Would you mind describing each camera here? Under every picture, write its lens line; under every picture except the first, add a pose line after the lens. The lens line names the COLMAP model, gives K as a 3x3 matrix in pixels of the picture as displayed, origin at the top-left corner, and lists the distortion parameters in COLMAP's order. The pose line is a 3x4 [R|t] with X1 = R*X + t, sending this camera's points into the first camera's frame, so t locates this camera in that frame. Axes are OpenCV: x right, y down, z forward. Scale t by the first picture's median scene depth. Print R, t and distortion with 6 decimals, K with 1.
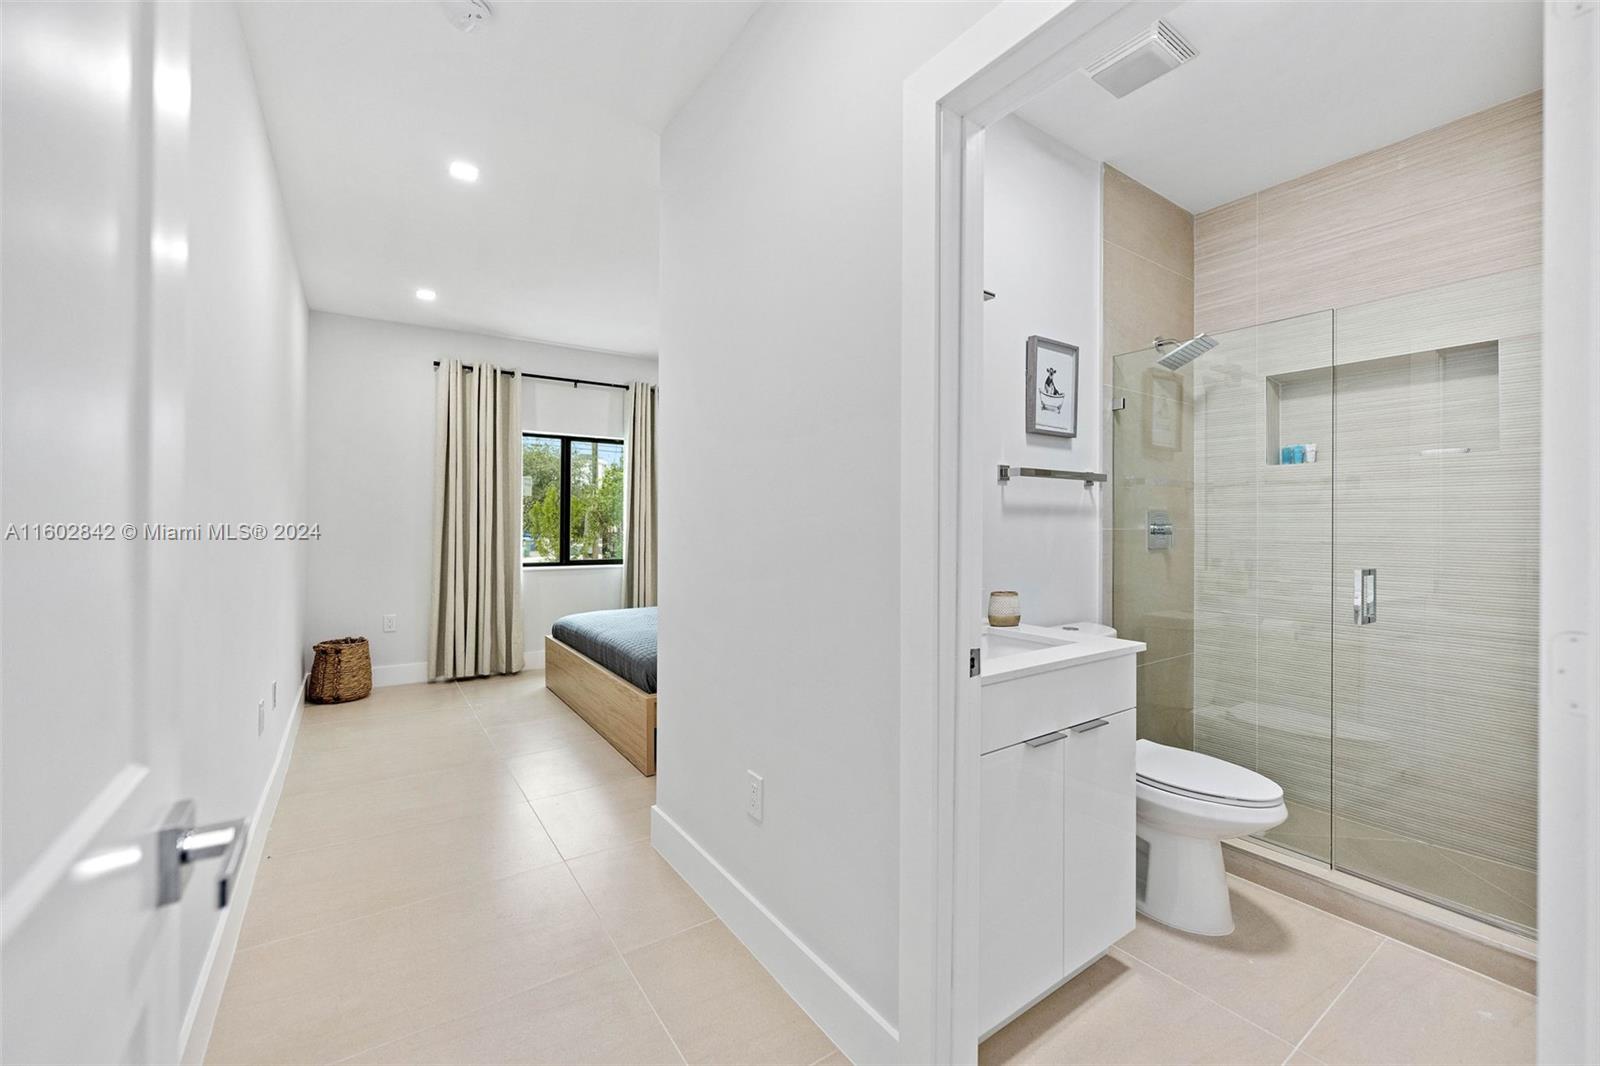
lens RADIAL K [[651.8, 0, 794.1], [0, 651.8, 530.2], [0, 0, 1]] dist [-0.000217, 0.001169]
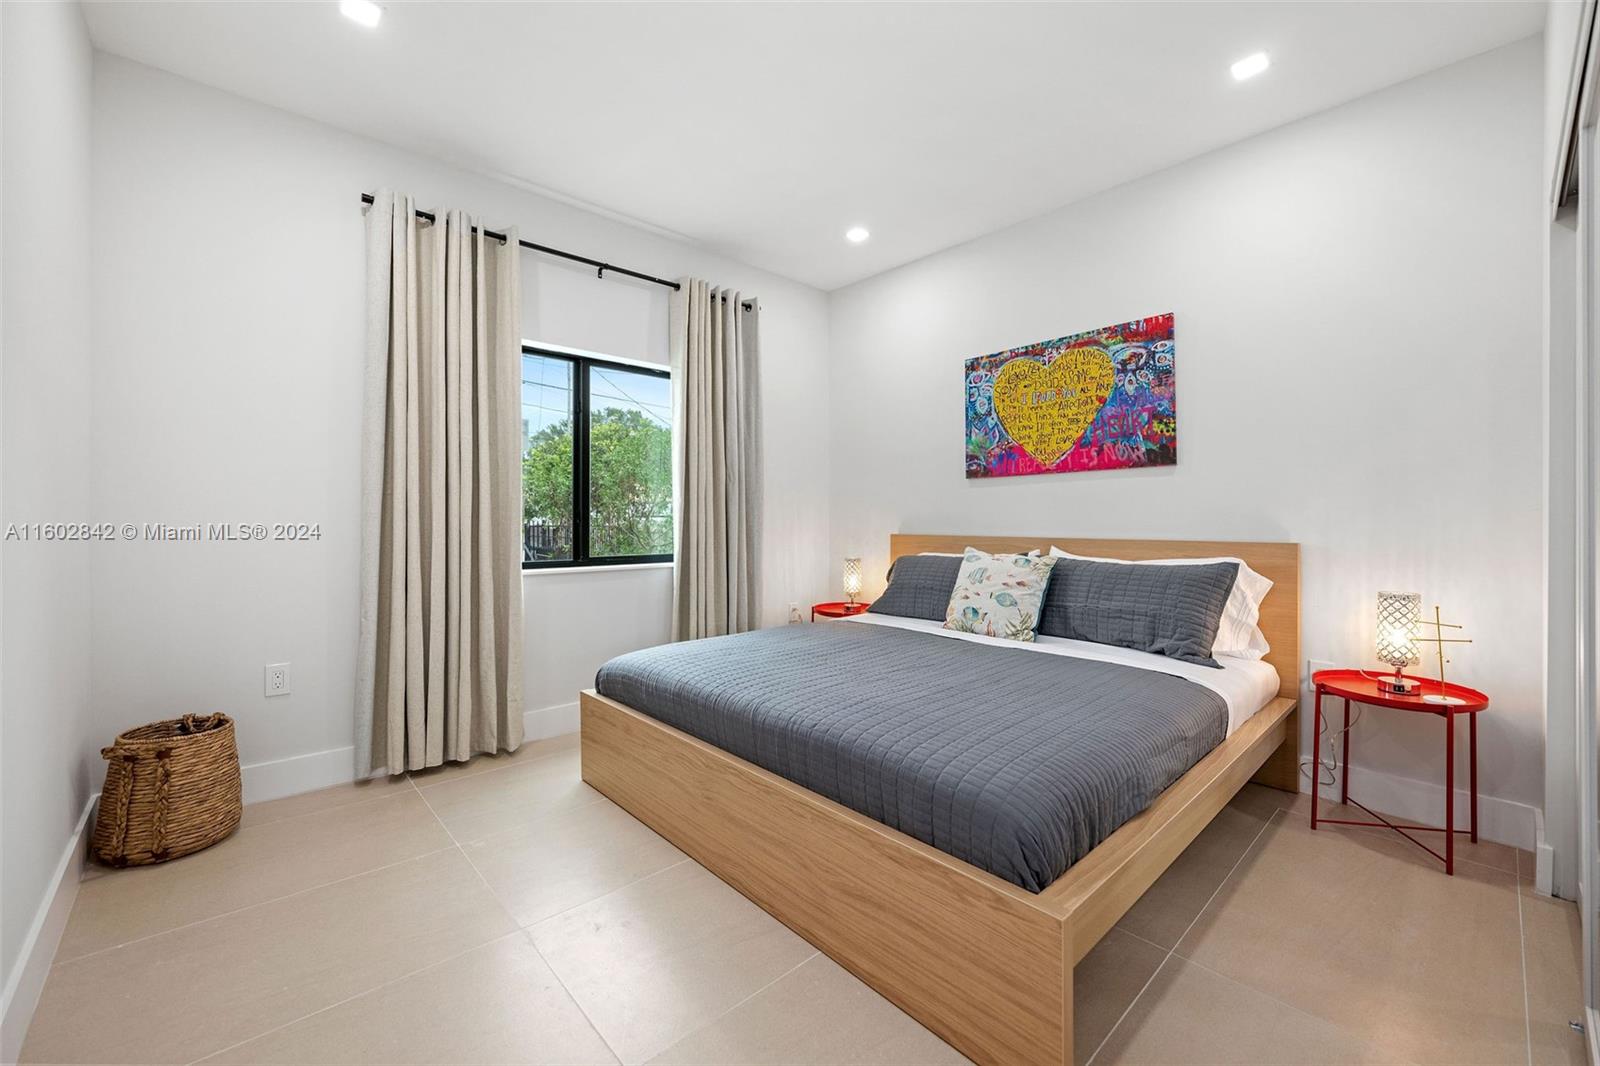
lens RADIAL K [[651.8, 0, 796.7], [0, 651.8, 528.2], [0, 0, 1]] dist [-0.000217, 0.001169]
pose [[0.989053, 0.000306, 0.147561, -0.154115], [-0.001526, 0.999966, 0.008151, 0.008699], [-0.147553, -0.008287, 0.989019, 0.227429]]
